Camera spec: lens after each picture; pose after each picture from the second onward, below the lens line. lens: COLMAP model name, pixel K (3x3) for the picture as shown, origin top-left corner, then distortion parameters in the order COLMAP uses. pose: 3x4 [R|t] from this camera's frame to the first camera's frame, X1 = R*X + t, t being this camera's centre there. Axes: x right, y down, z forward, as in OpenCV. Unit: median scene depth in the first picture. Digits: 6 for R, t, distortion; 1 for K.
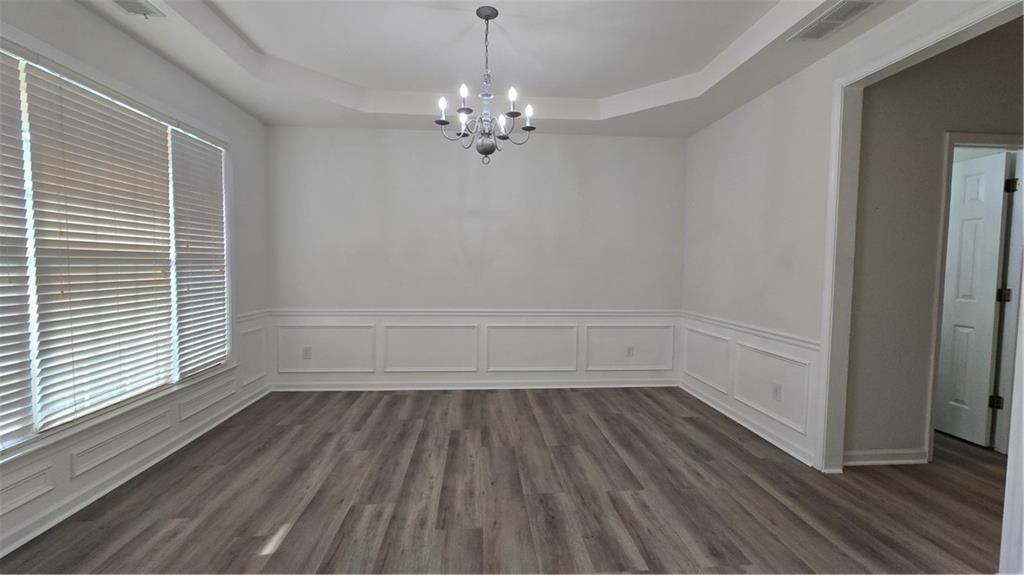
lens RADIAL K [[418.4, 0, 509.3], [0, 418.4, 287.8], [0, 0, 1]] dist [-0.004193, -0.000248]
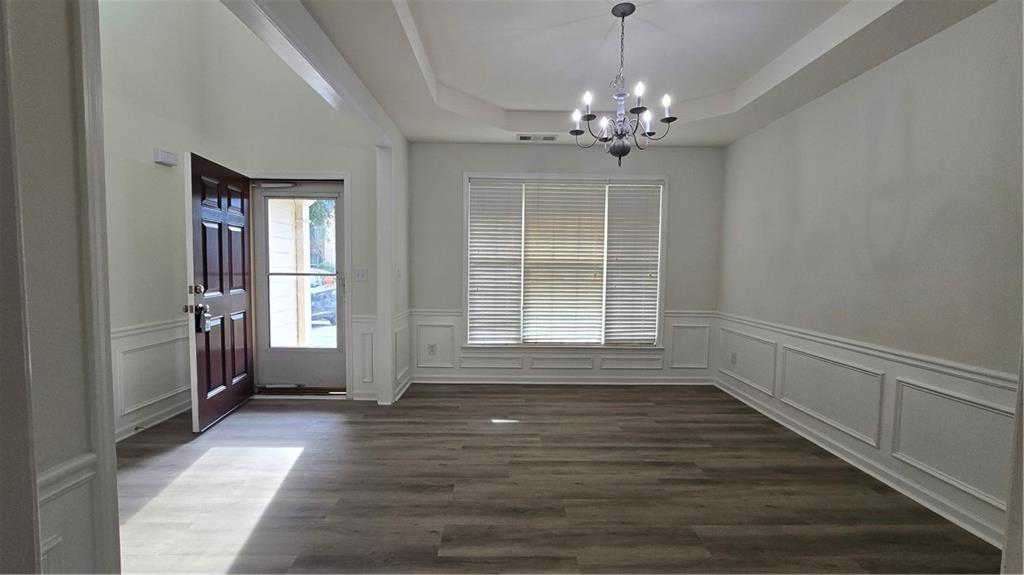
lens RADIAL K [[418.4, 0, 509.3], [0, 418.4, 287.8], [0, 0, 1]] dist [-0.004193, -0.000248]
pose [[-0.059259, 0.041889, -0.997363, 0.825888], [-0.066146, 0.996759, 0.045793, -0.038349], [0.996049, 0.068686, -0.056296, 0.727871]]
